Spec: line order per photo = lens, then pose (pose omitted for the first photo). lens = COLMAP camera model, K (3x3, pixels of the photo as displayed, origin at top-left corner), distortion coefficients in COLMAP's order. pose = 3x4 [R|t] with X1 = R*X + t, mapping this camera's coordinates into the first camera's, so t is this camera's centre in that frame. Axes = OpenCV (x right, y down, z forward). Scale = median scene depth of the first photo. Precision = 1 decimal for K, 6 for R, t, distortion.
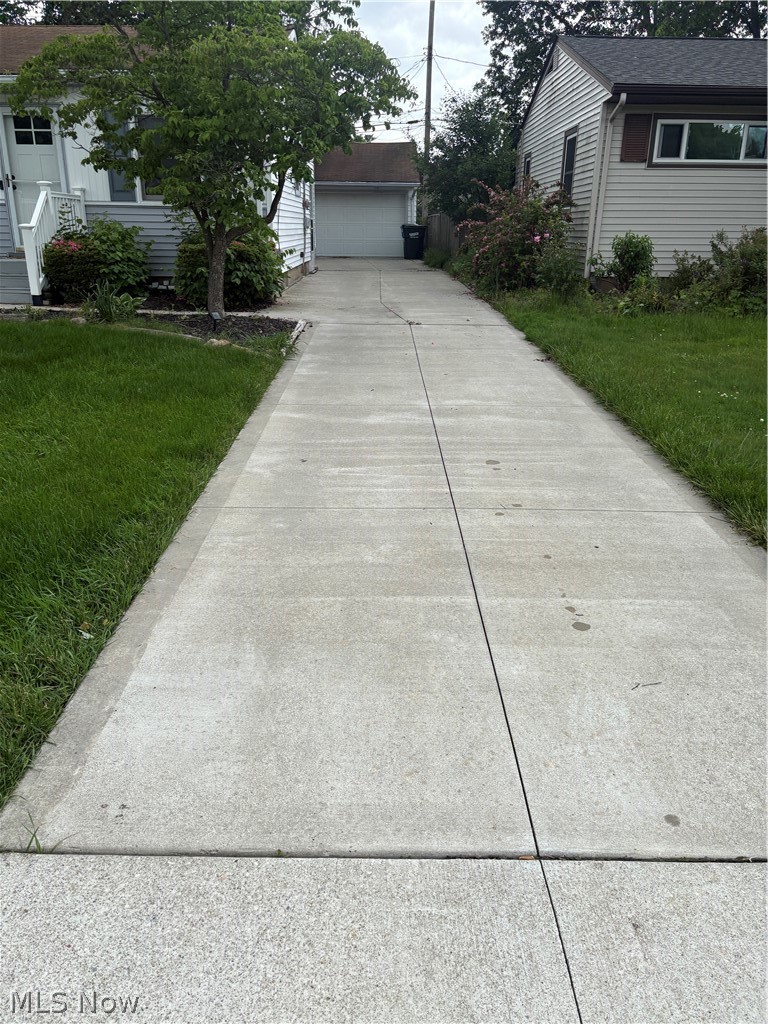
lens RADIAL K [[760.4, 0, 384.0], [0, 760.4, 512.0], [0, 0, 1]] dist [0.061388, -0.066737]
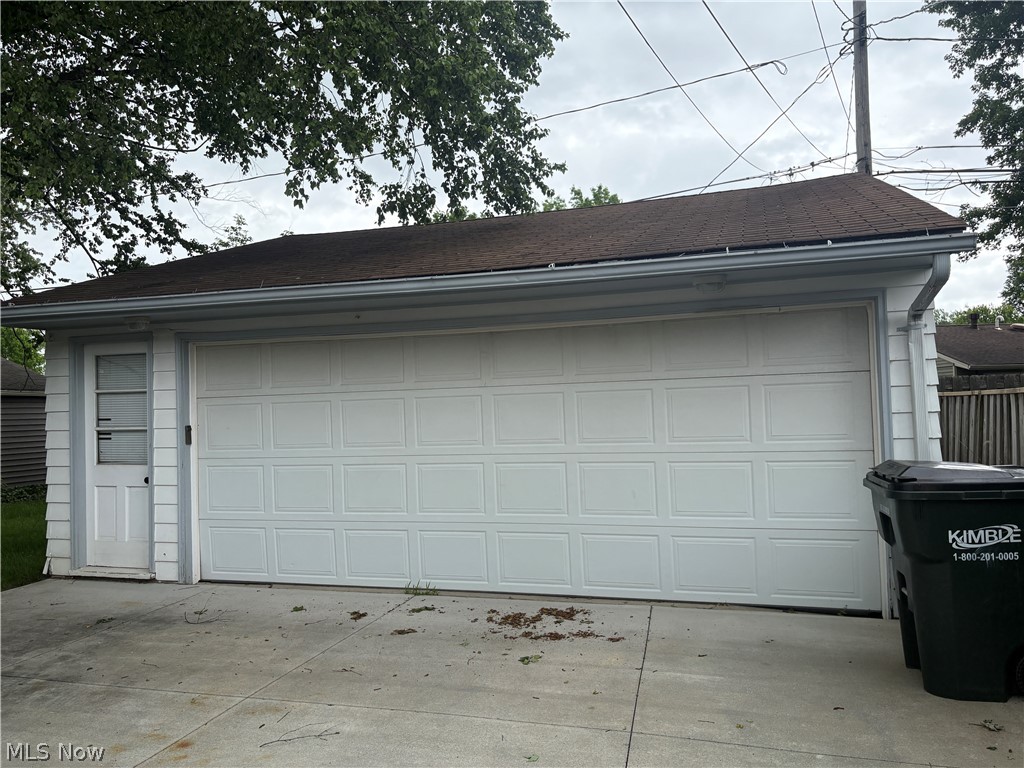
lens RADIAL K [[760.4, 0, 512.0], [0, 760.4, 384.0], [0, 0, 1]] dist [0.061388, -0.066737]
pose [[0.947801, -0.049272, -0.315031, 0.003637], [-0.070536, 0.931113, -0.357845, -0.338816], [0.310962, 0.361387, 0.879035, 0.852672]]
